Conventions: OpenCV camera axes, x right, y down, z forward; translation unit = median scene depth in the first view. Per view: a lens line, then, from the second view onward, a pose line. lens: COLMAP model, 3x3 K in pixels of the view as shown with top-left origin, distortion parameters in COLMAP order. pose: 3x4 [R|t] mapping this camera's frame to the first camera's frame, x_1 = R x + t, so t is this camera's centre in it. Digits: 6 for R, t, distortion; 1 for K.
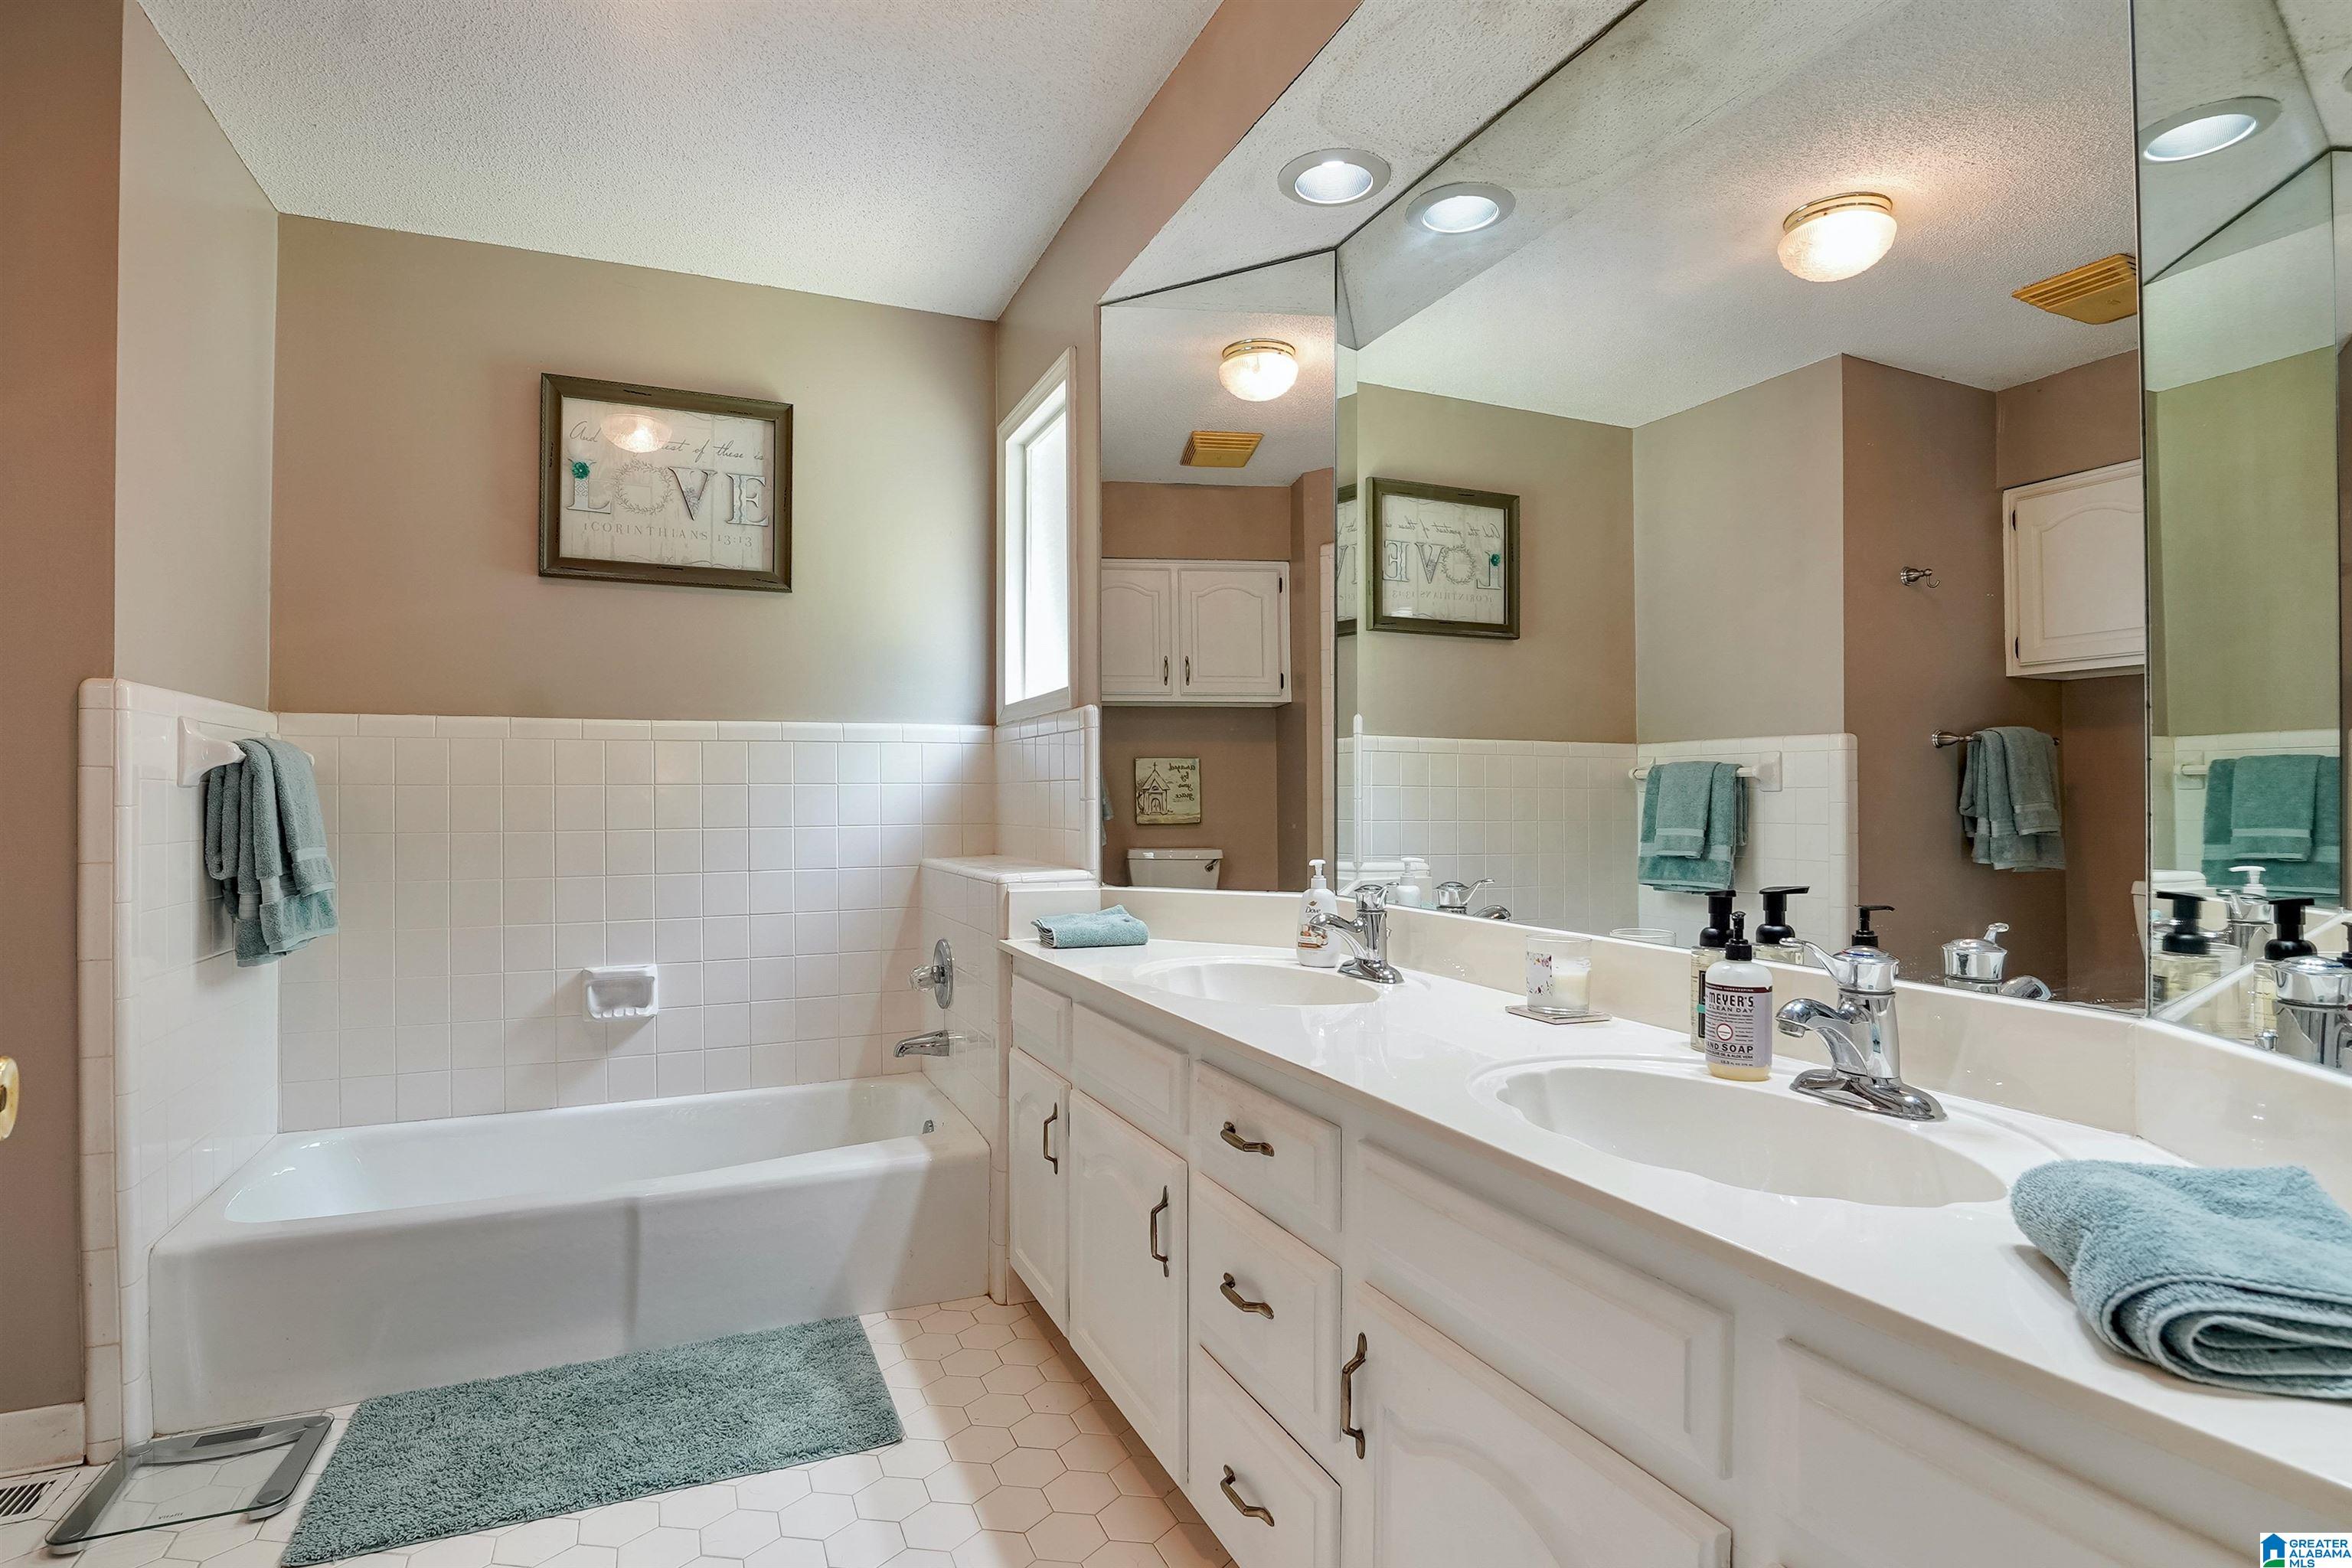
lens RADIAL K [[1177.9, 0, 1159.7], [0, 1177.9, 780.9], [0, 0, 1]] dist [-0.022664, -0.000614]
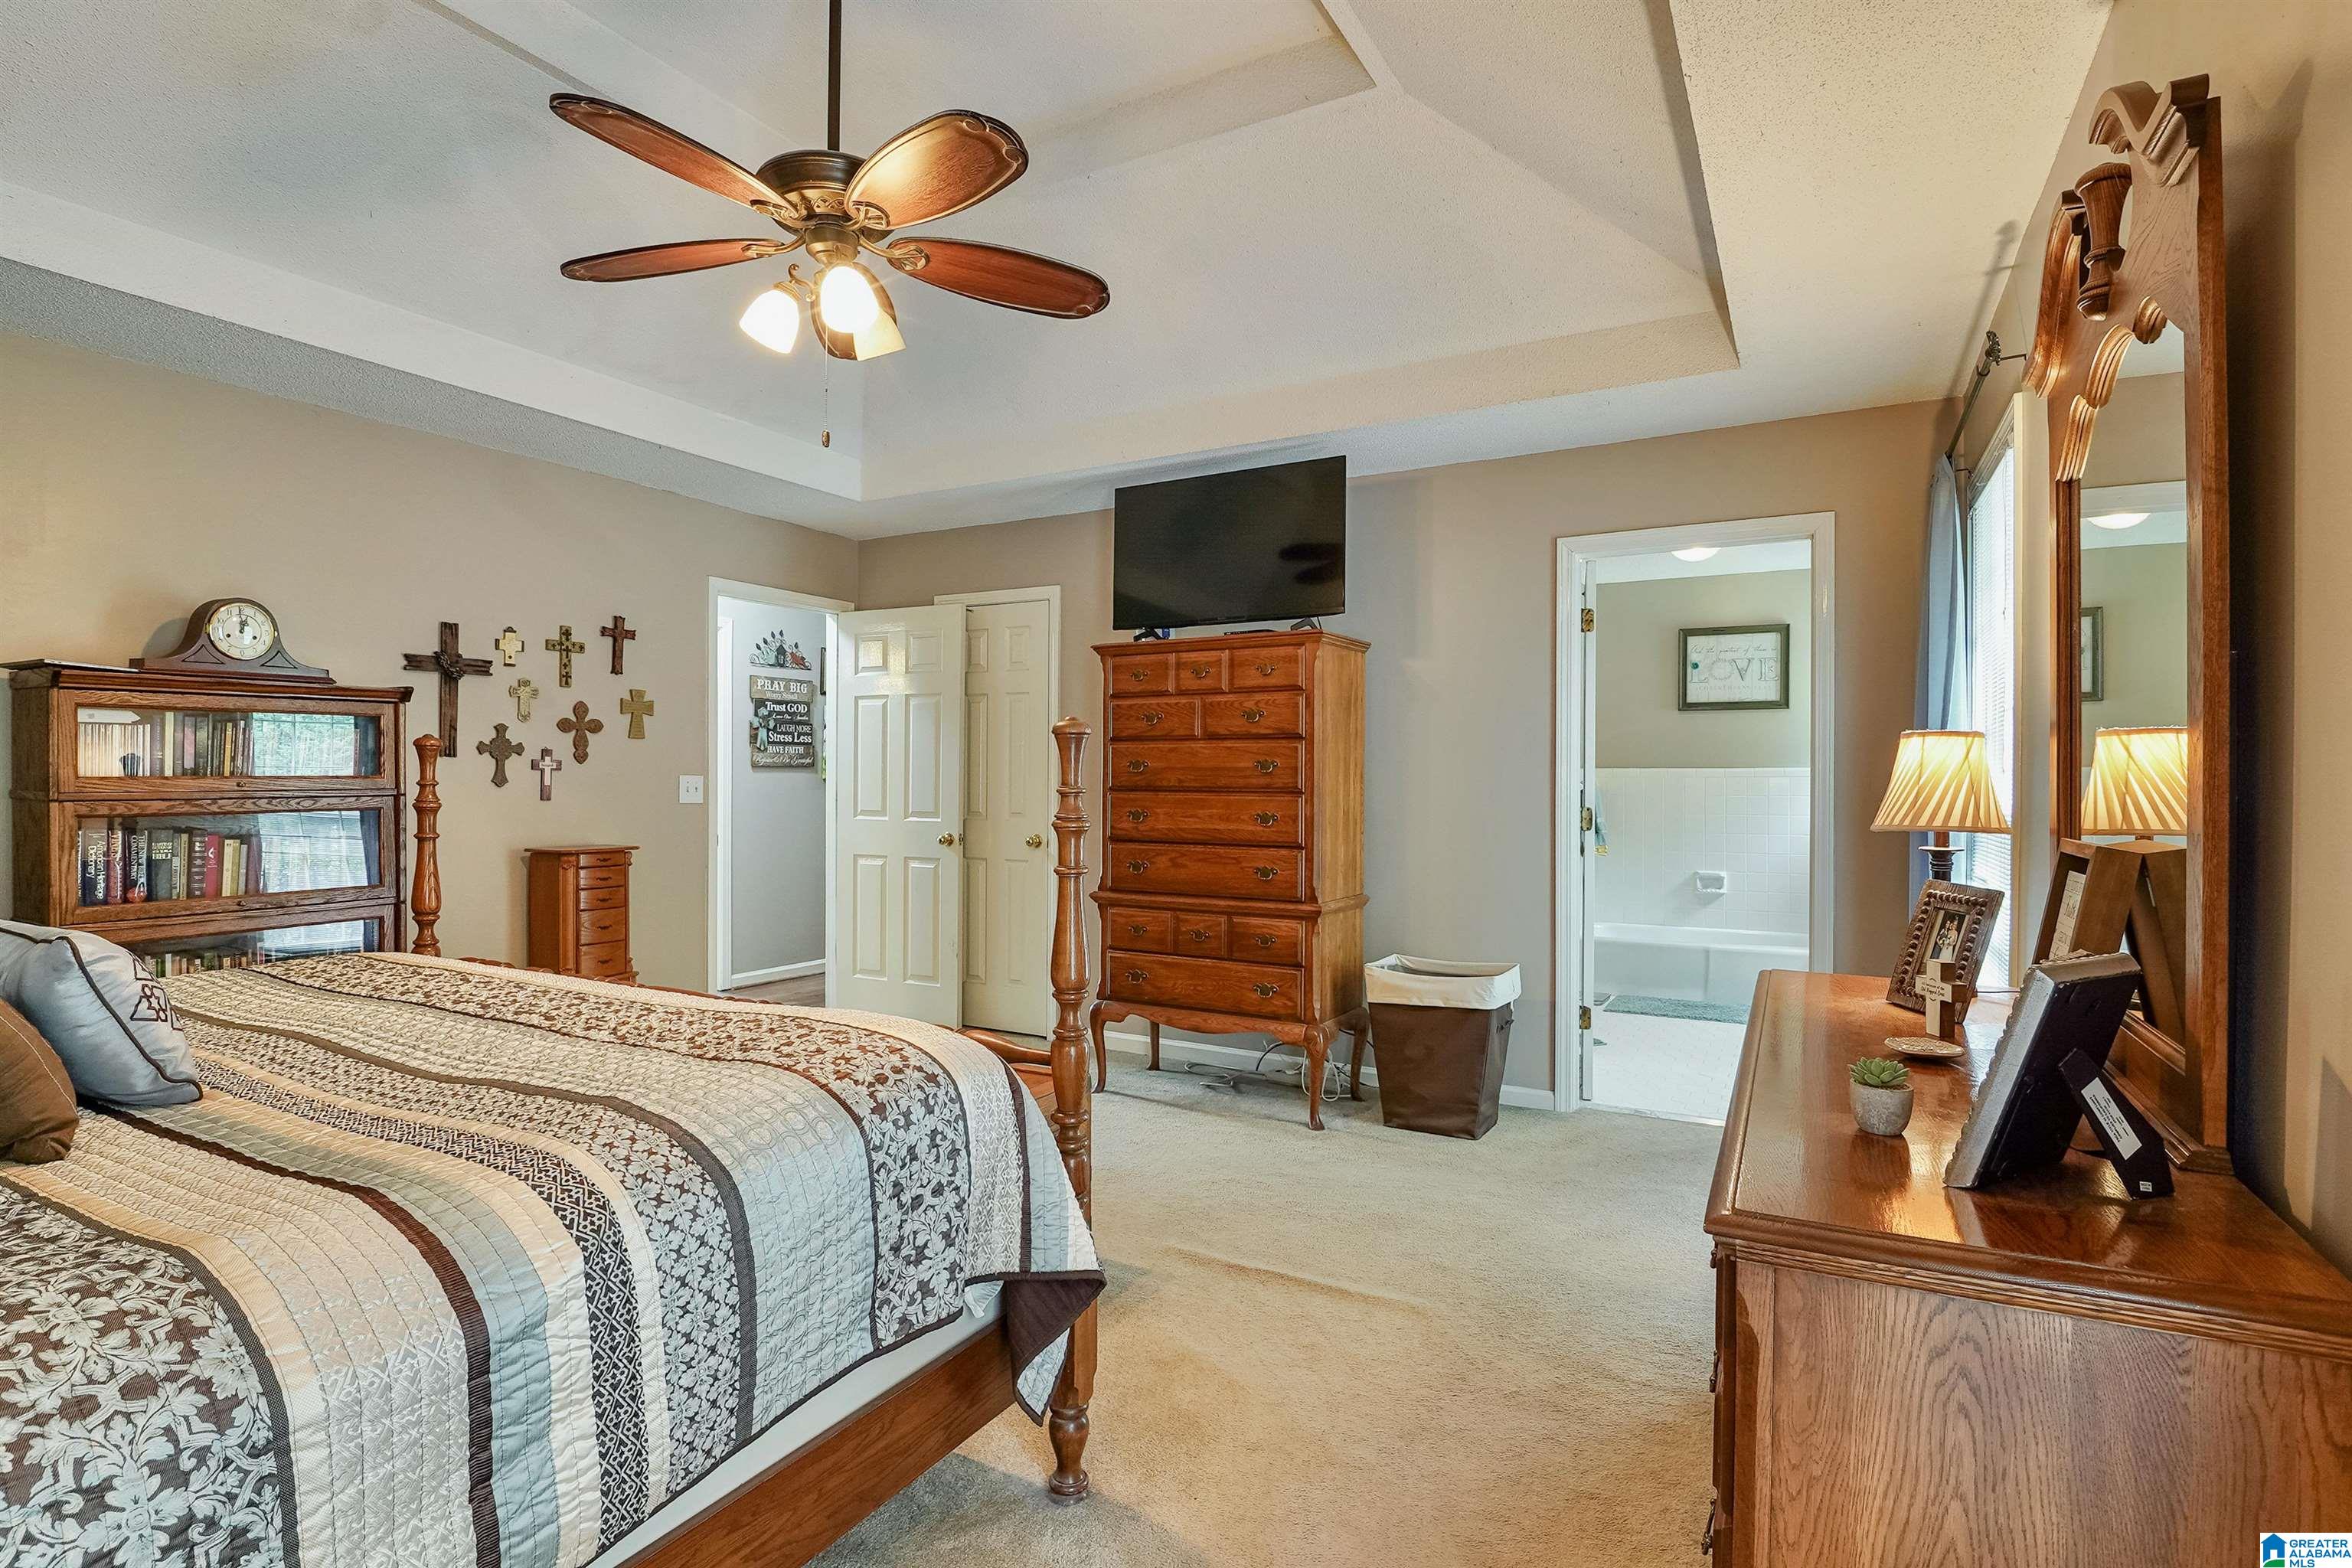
lens RADIAL K [[1177.9, 0, 1160.6], [0, 1177.9, 780.4], [0, 0, 1]] dist [-0.022664, -0.000614]
pose [[0.604341, 0.005749, -0.796705, 0.765662], [0.000254, 0.999973, 0.007408, -0.046434], [0.796726, -0.004679, 0.604323, -1.340525]]
